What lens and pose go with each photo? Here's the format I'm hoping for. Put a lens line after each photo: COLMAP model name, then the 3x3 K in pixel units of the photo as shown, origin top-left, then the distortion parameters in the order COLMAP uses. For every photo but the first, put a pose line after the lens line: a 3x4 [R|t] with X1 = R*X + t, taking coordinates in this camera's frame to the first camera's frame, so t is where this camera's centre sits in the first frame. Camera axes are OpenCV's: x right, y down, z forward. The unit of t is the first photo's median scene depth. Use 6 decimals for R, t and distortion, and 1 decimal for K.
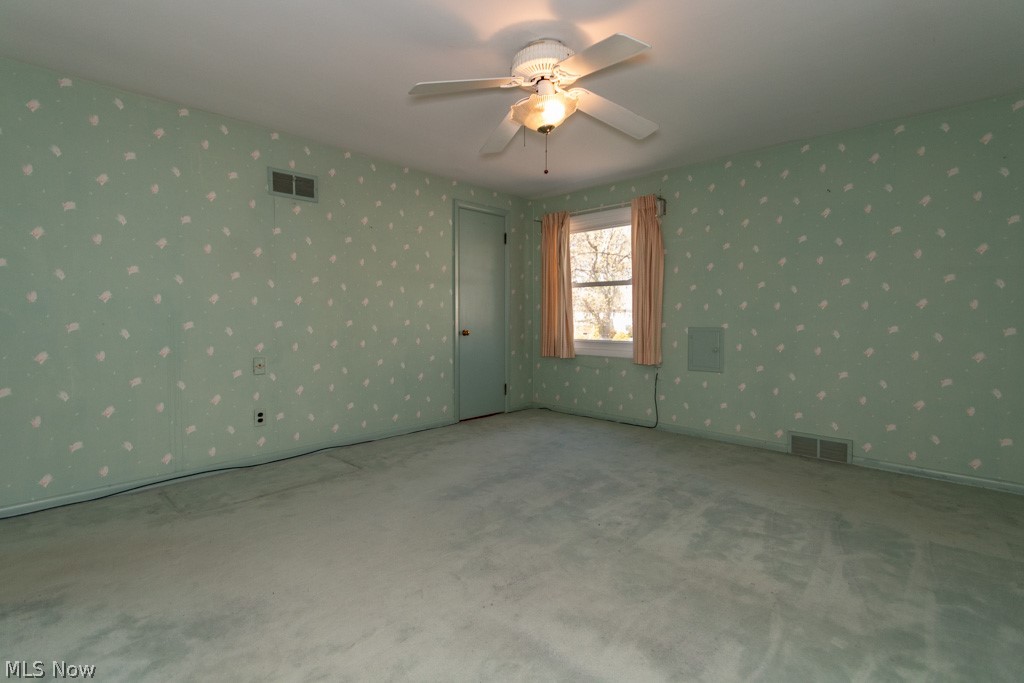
lens RADIAL K [[482.2, 0, 517.0], [0, 482.2, 334.4], [0, 0, 1]] dist [0.008021, -0.004964]
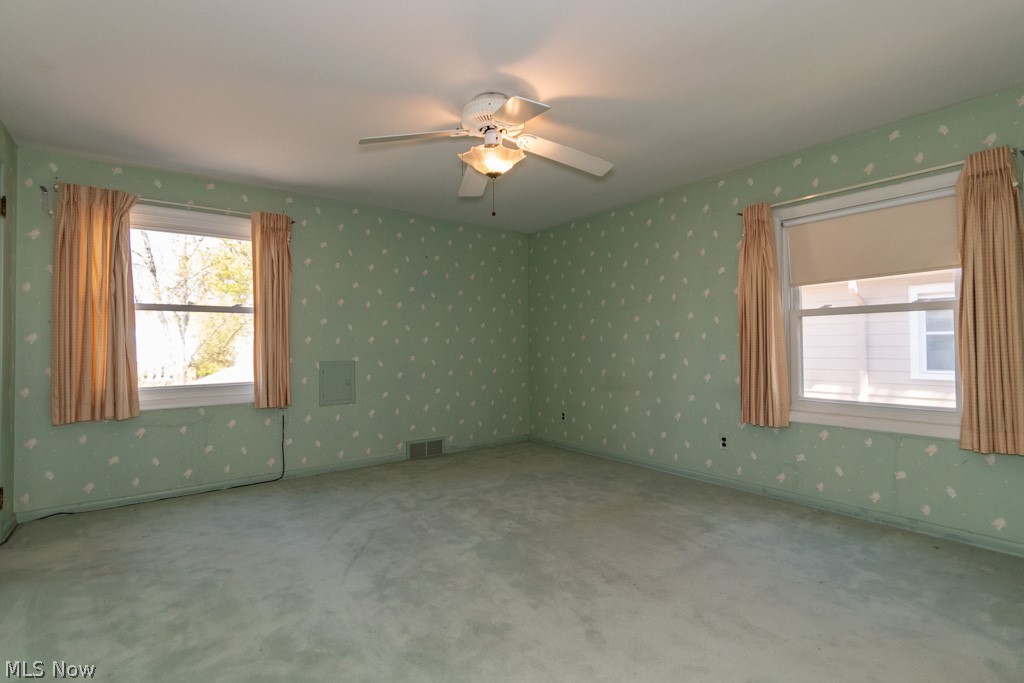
lens RADIAL K [[482.2, 0, 516.8], [0, 482.2, 345.1], [0, 0, 1]] dist [0.008021, -0.004964]
pose [[0.150574, 0.002296, 0.988596, -0.539598], [0.051661, 0.998613, -0.010188, -0.017856], [-0.987248, 0.052606, 0.150246, 0.454206]]
